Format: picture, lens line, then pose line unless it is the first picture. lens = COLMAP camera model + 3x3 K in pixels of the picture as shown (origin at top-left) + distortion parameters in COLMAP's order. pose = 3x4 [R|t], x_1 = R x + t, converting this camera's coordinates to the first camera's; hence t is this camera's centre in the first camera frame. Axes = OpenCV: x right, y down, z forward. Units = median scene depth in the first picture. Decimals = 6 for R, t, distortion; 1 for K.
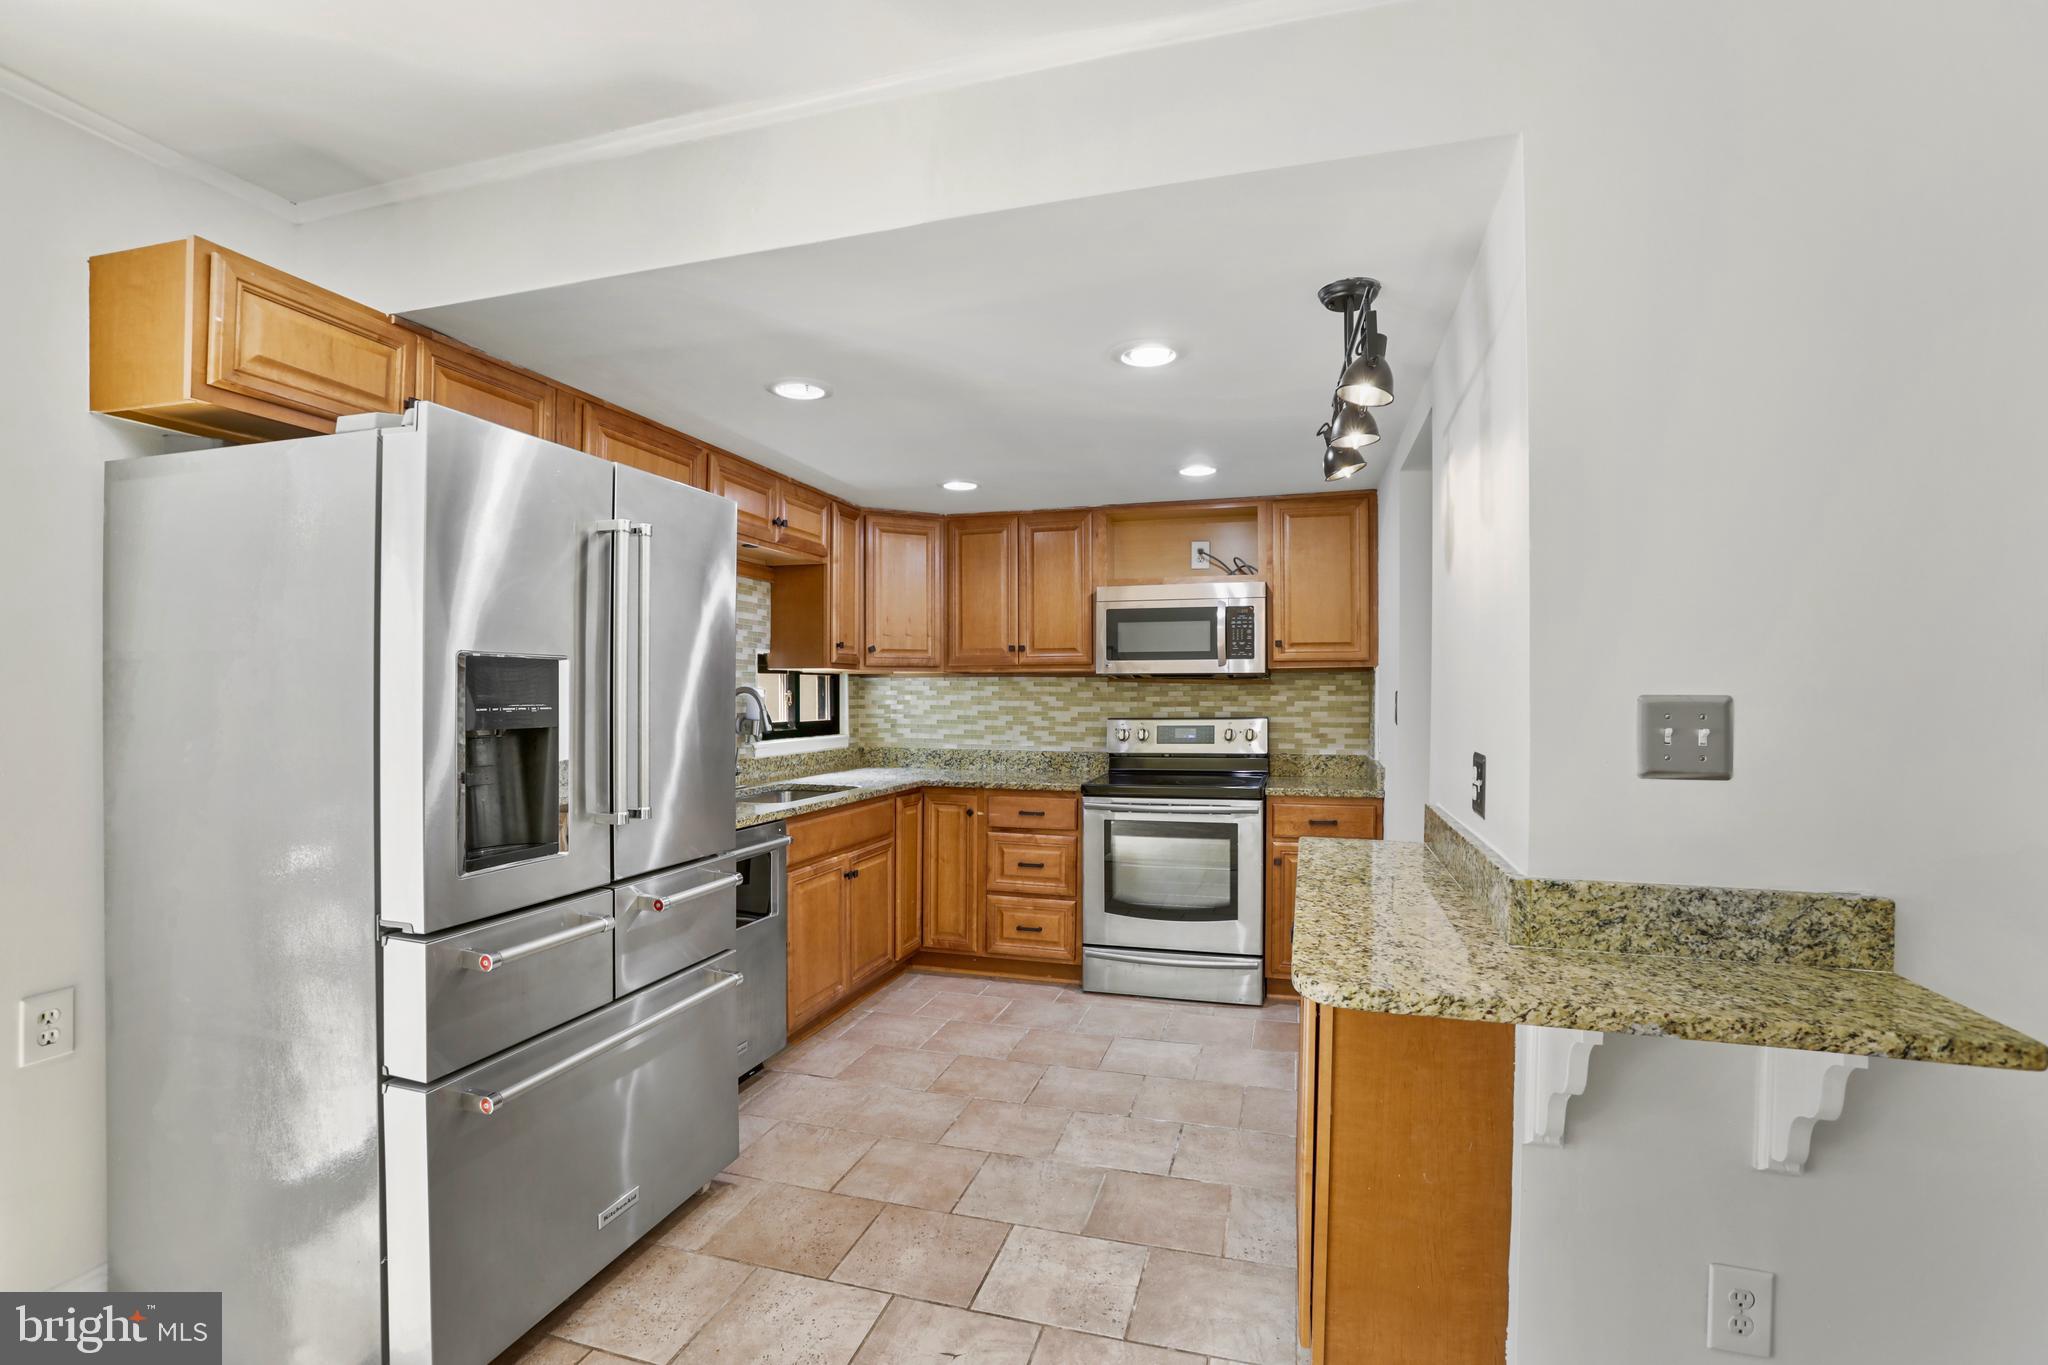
lens RADIAL K [[950.8, 0, 1028.3], [0, 950.8, 698.9], [0, 0, 1]] dist [-0.061394, 0.022056]
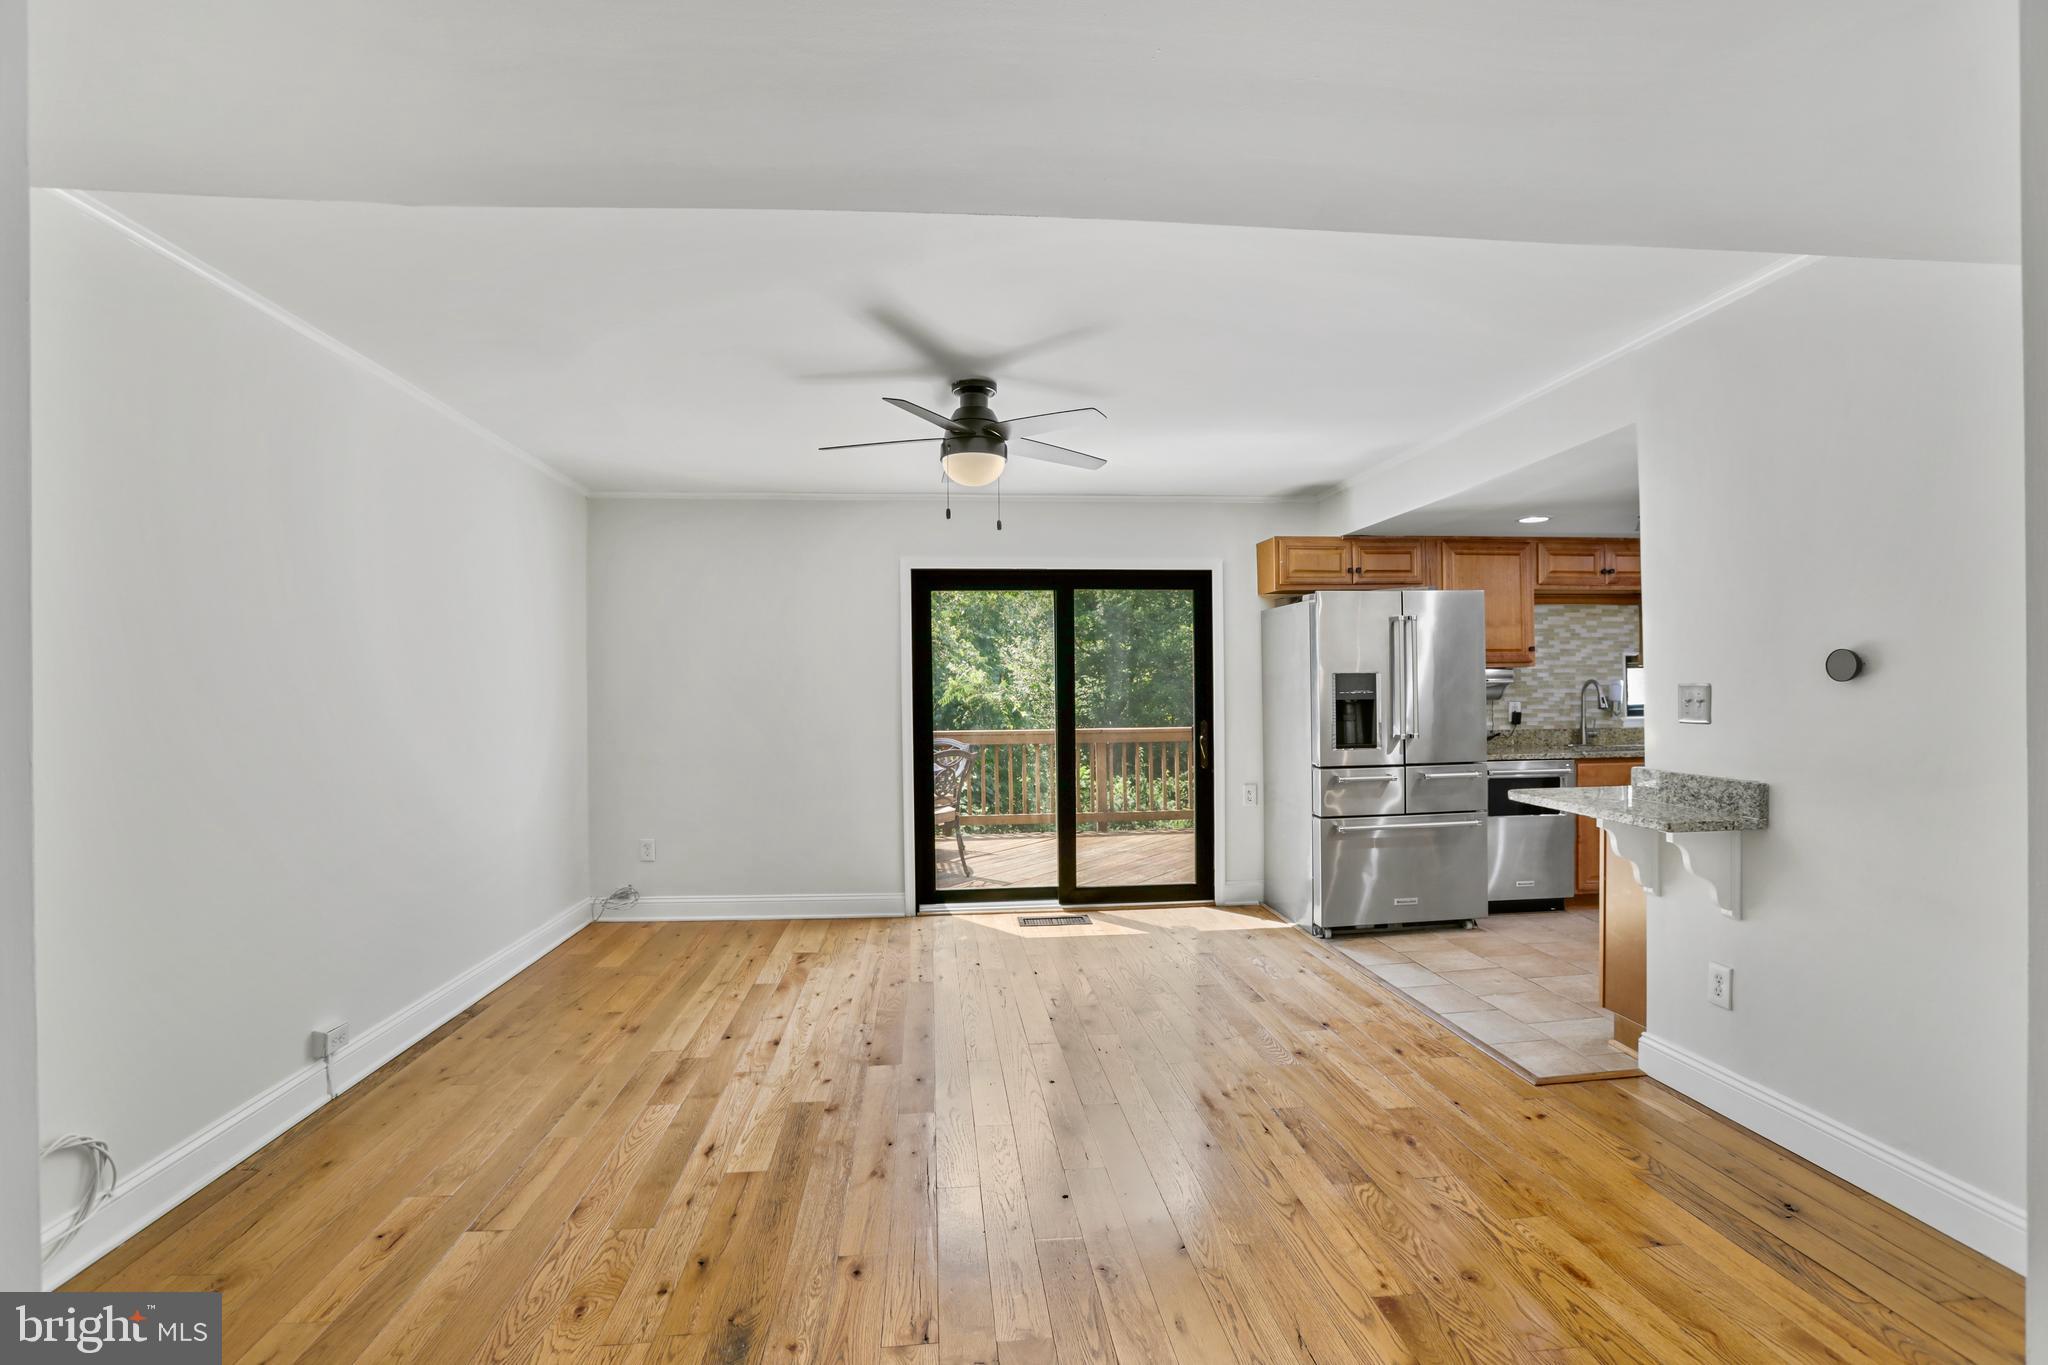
lens RADIAL K [[950.8, 0, 1027.2], [0, 950.8, 677.8], [0, 0, 1]] dist [-0.061394, 0.022056]
pose [[0.382643, -0.016786, -0.923744, 0.709516], [0.006670, 0.999859, -0.015406, 0.001940], [0.923872, -0.000266, 0.382701, -0.410338]]
